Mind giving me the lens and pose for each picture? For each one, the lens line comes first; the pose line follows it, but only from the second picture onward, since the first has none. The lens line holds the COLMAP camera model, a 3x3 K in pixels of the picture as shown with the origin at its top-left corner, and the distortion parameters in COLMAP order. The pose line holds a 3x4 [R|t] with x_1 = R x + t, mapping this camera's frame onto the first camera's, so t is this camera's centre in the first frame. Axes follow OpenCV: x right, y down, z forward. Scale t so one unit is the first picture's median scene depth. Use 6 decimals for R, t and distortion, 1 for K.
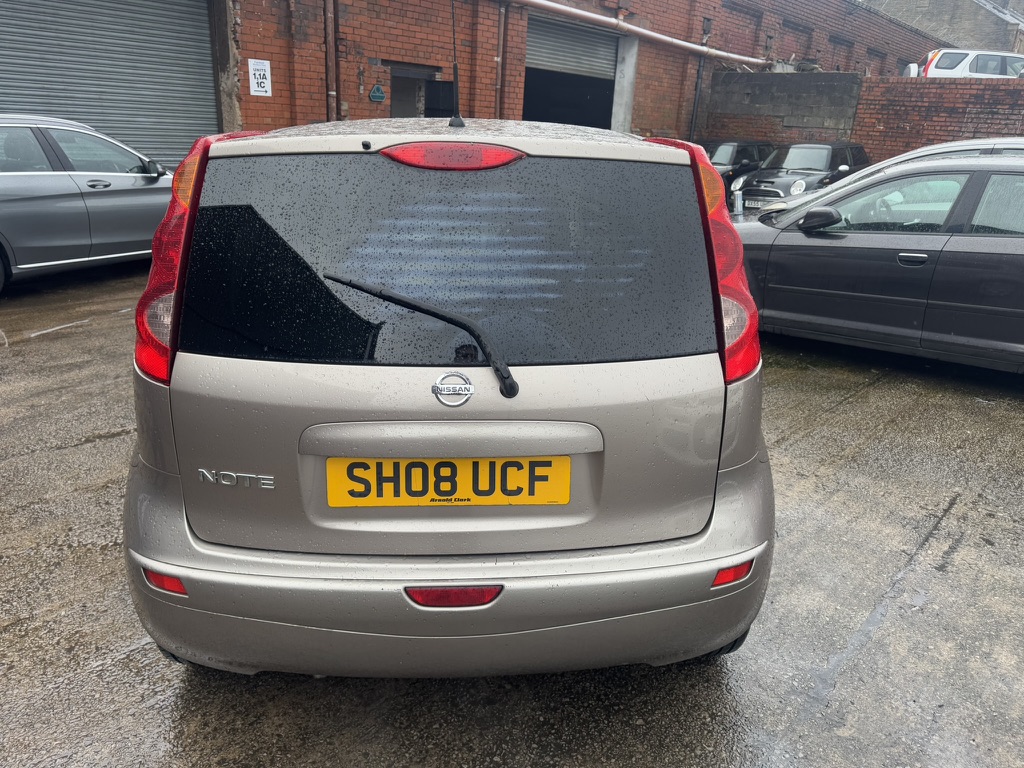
lens RADIAL K [[741.3, 0, 516.6], [0, 741.3, 374.4], [0, 0, 1]] dist [0.060753, -0.071420]
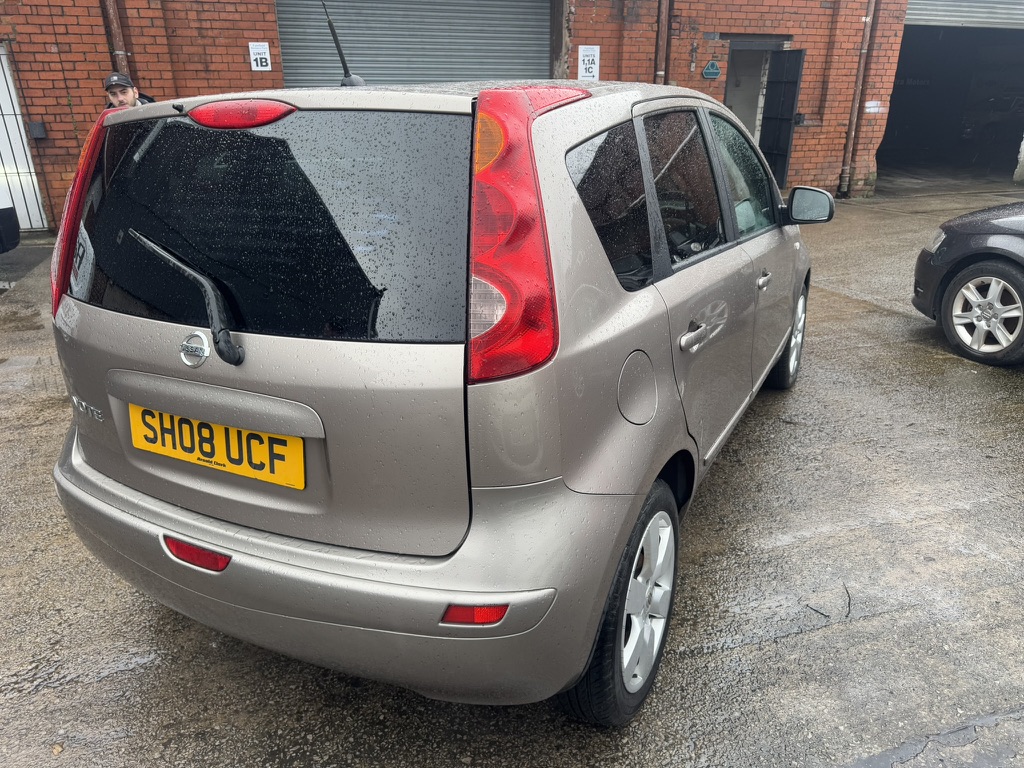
lens RADIAL K [[740.7, 0, 515.3], [0, 740.7, 381.2], [0, 0, 1]] dist [0.032418, -0.033417]
pose [[0.862724, 0.130379, -0.488578, 0.142390], [-0.117171, 0.991436, 0.057670, -0.008497], [0.491912, 0.007494, 0.870612, 0.063666]]
